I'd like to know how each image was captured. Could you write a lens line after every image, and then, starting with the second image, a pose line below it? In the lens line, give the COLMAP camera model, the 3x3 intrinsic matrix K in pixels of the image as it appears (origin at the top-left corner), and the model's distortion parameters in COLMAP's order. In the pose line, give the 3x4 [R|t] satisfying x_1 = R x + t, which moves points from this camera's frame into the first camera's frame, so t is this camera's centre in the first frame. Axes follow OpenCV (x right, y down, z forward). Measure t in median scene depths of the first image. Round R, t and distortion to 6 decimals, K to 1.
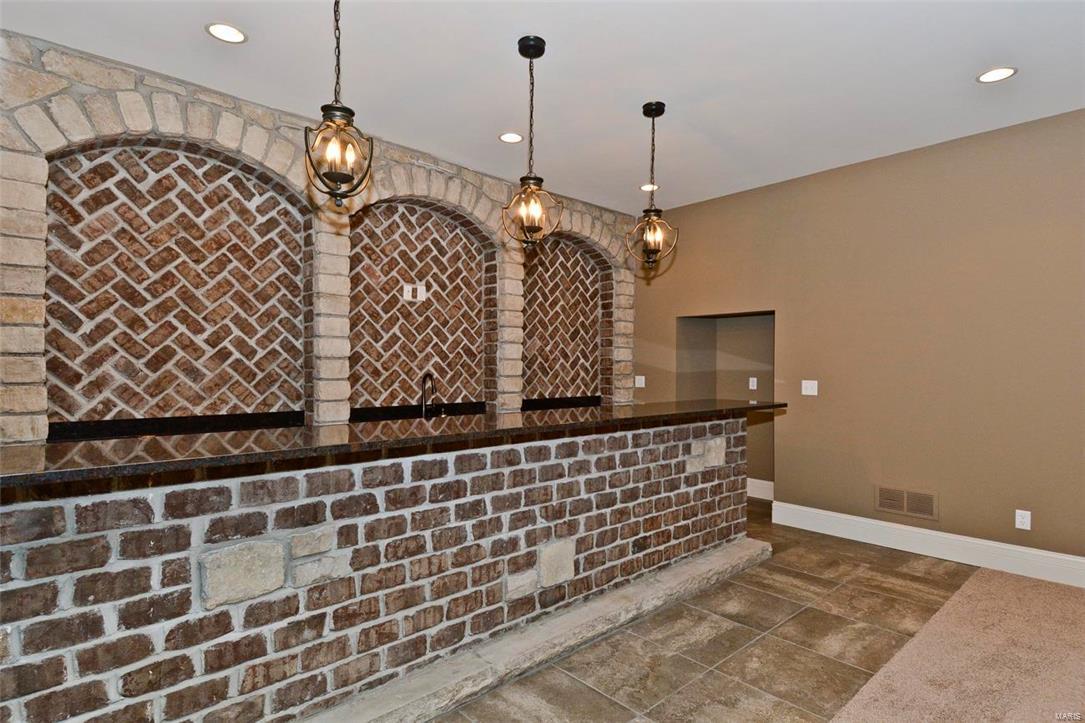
lens RADIAL K [[567.2, 0, 548.1], [0, 567.2, 363.3], [0, 0, 1]] dist [0.087711, -0.058959]
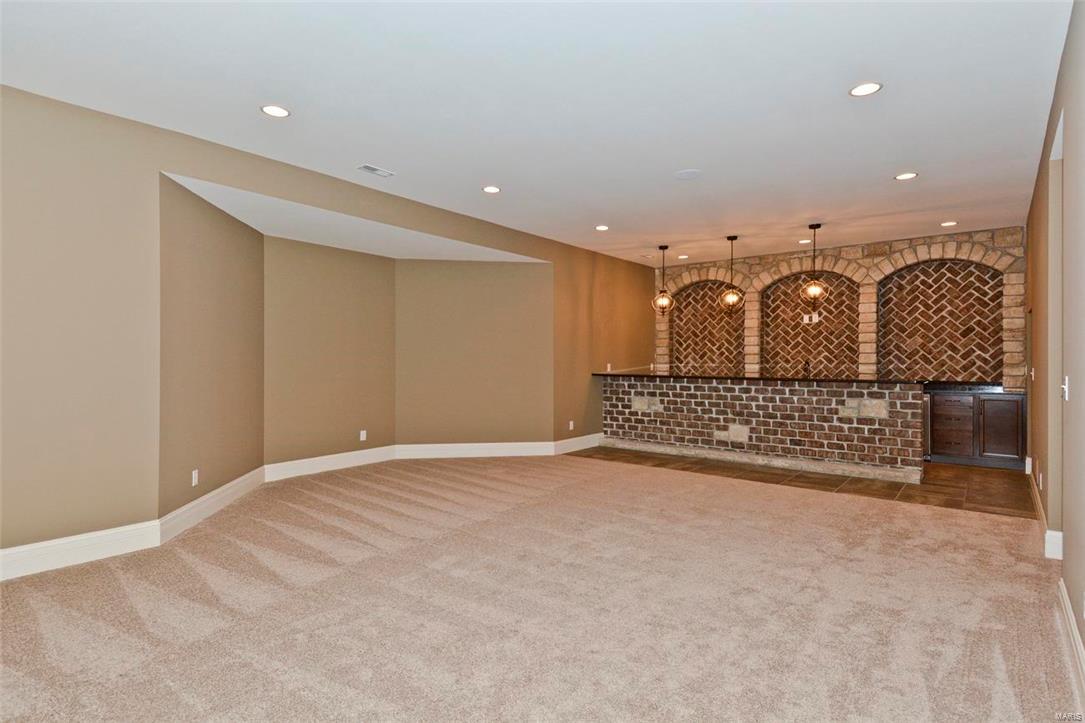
lens RADIAL K [[567.2, 0, 548.1], [0, 567.2, 363.3], [0, 0, 1]] dist [0.087711, -0.058959]
pose [[0.162184, 0.003452, -0.986754, 1.953713], [0.004740, 0.999980, 0.004277, 0.015085], [0.986749, -0.005371, 0.162164, -0.214326]]
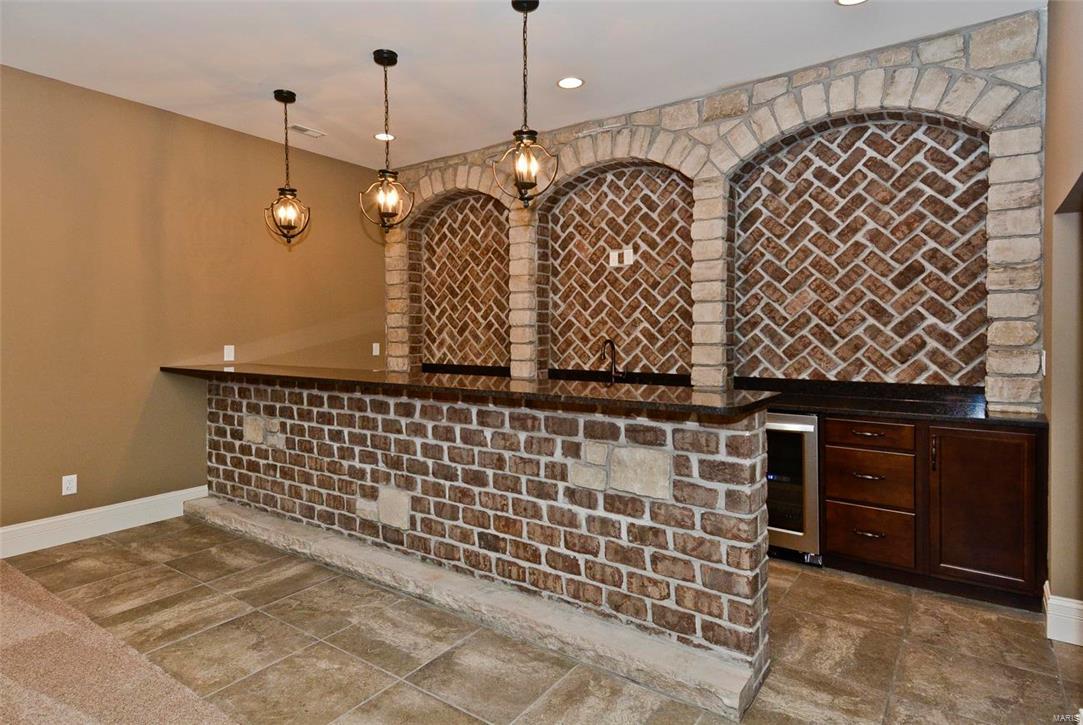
lens RADIAL K [[594.9, 0, 522.4], [0, 594.9, 343.0], [0, 0, 1]] dist [0.101475, -0.053650]
pose [[0.183523, 0.012211, -0.982939, 0.976530], [0.007429, 0.999877, 0.013808, 0.010057], [0.982987, -0.009836, 0.183410, 0.833418]]
